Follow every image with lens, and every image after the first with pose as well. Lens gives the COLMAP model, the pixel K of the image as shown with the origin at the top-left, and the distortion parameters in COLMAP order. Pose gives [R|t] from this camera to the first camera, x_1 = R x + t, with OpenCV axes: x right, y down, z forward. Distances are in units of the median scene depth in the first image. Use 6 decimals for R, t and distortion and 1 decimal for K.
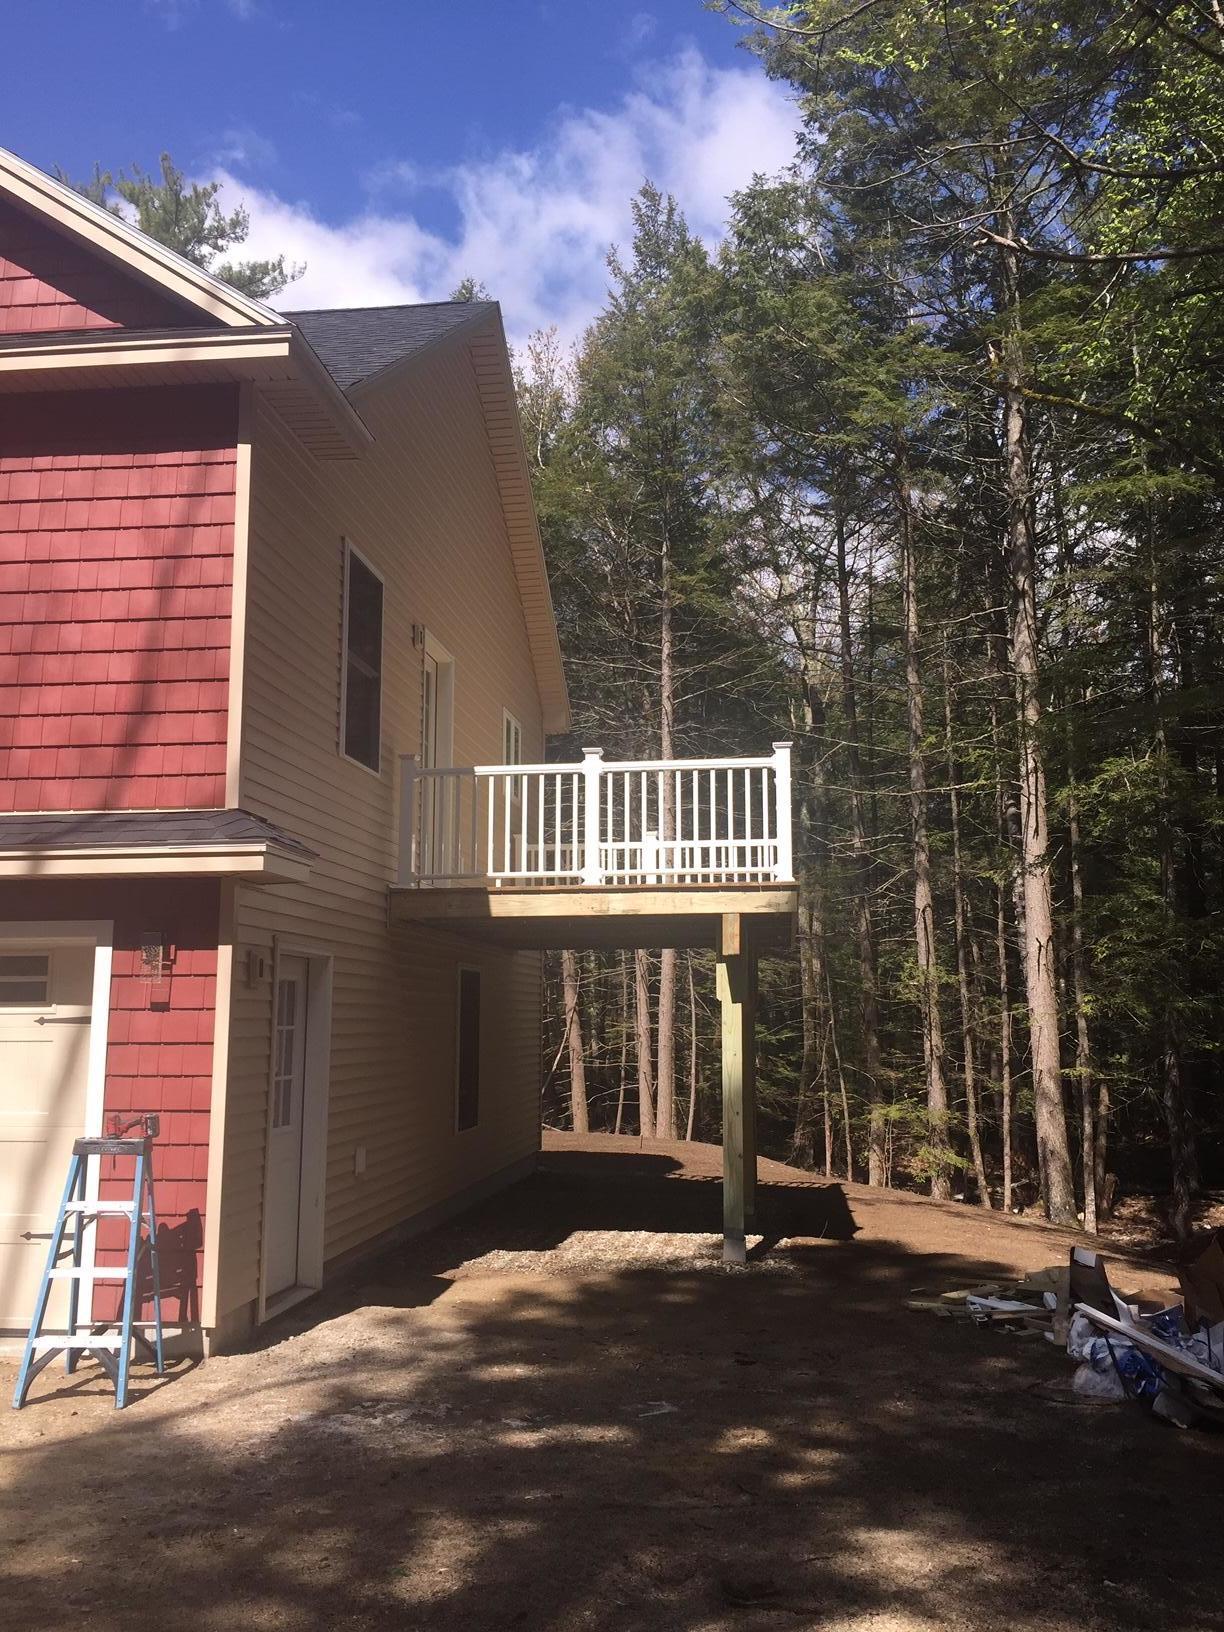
lens RADIAL K [[1414.0, 0, 612.0], [0, 1414.0, 816.0], [0, 0, 1]] dist [0.103658, -0.121763]
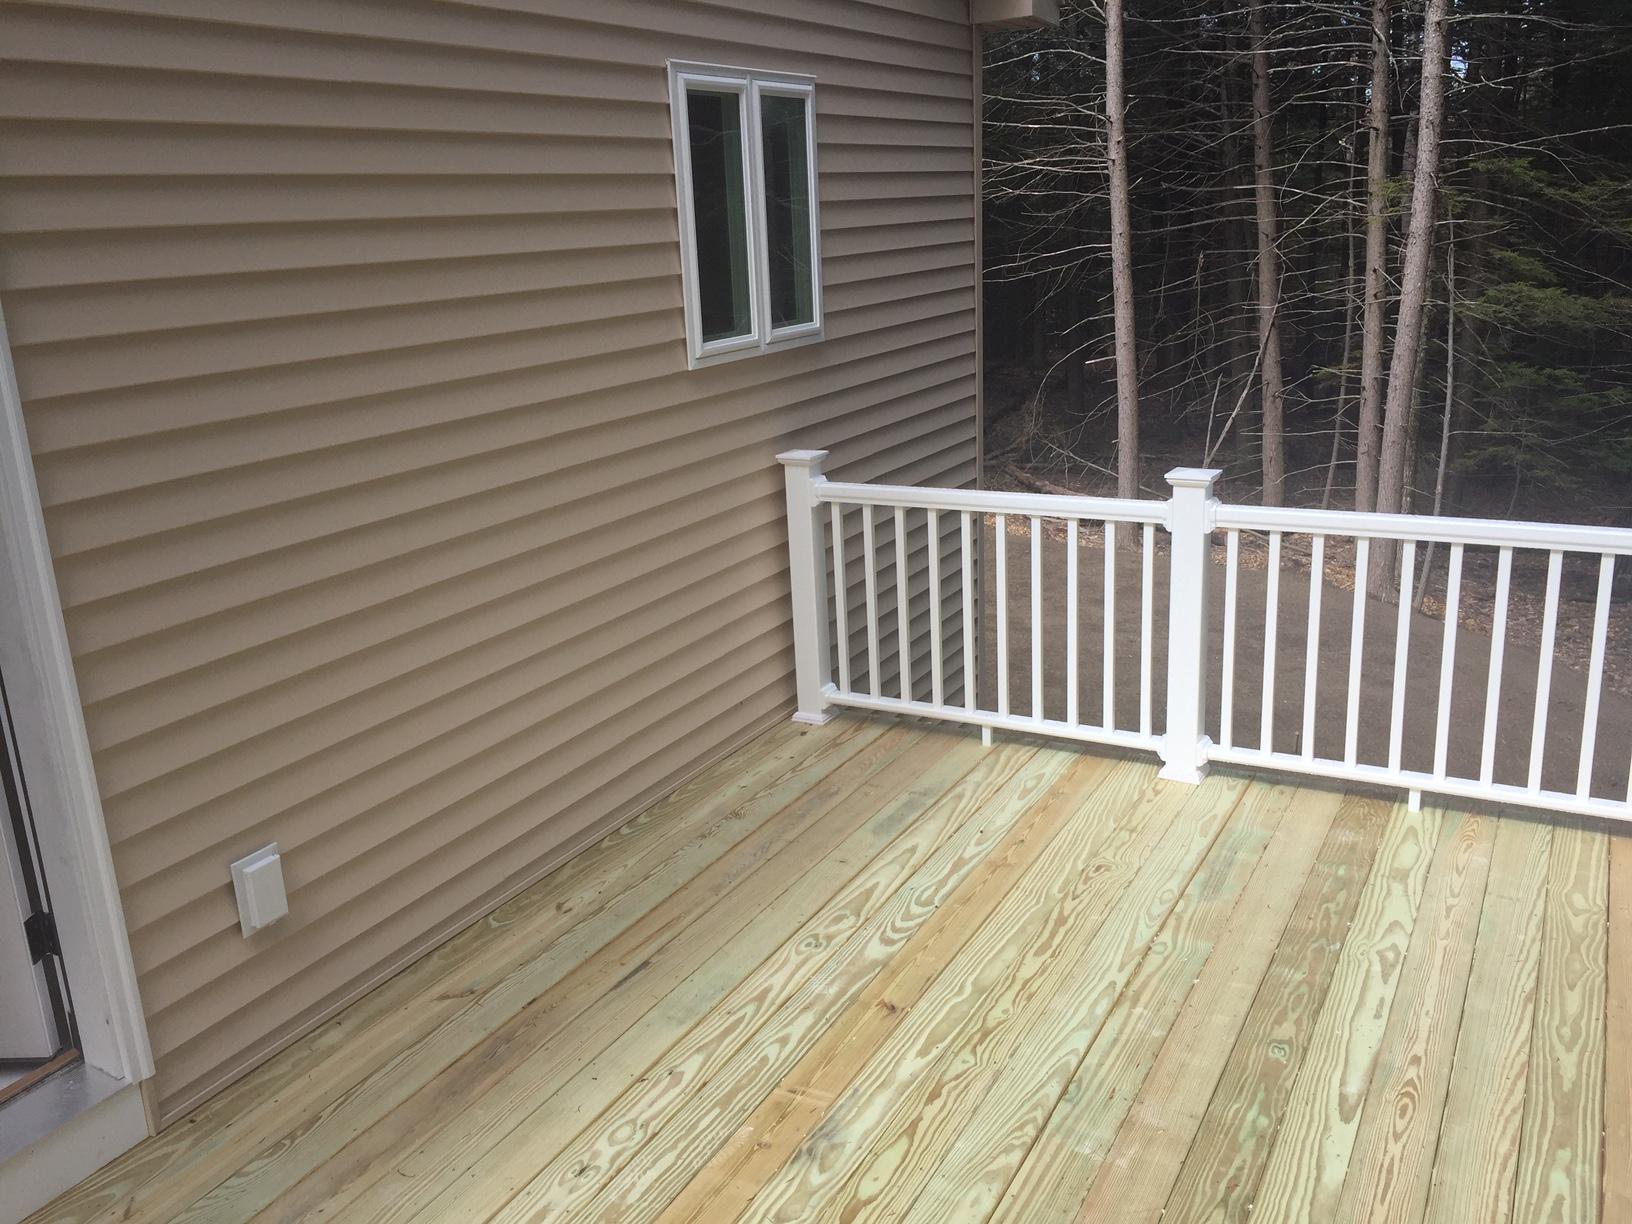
lens RADIAL K [[1414.0, 0, 813.5], [0, 1414.0, 637.5], [0, 0, 1]] dist [0.103658, -0.121763]
pose [[0.938259, 0.057642, -0.341096, 0.028388], [0.116653, 0.875547, 0.468838, -0.217290], [0.325671, -0.479681, 0.814766, 0.592074]]
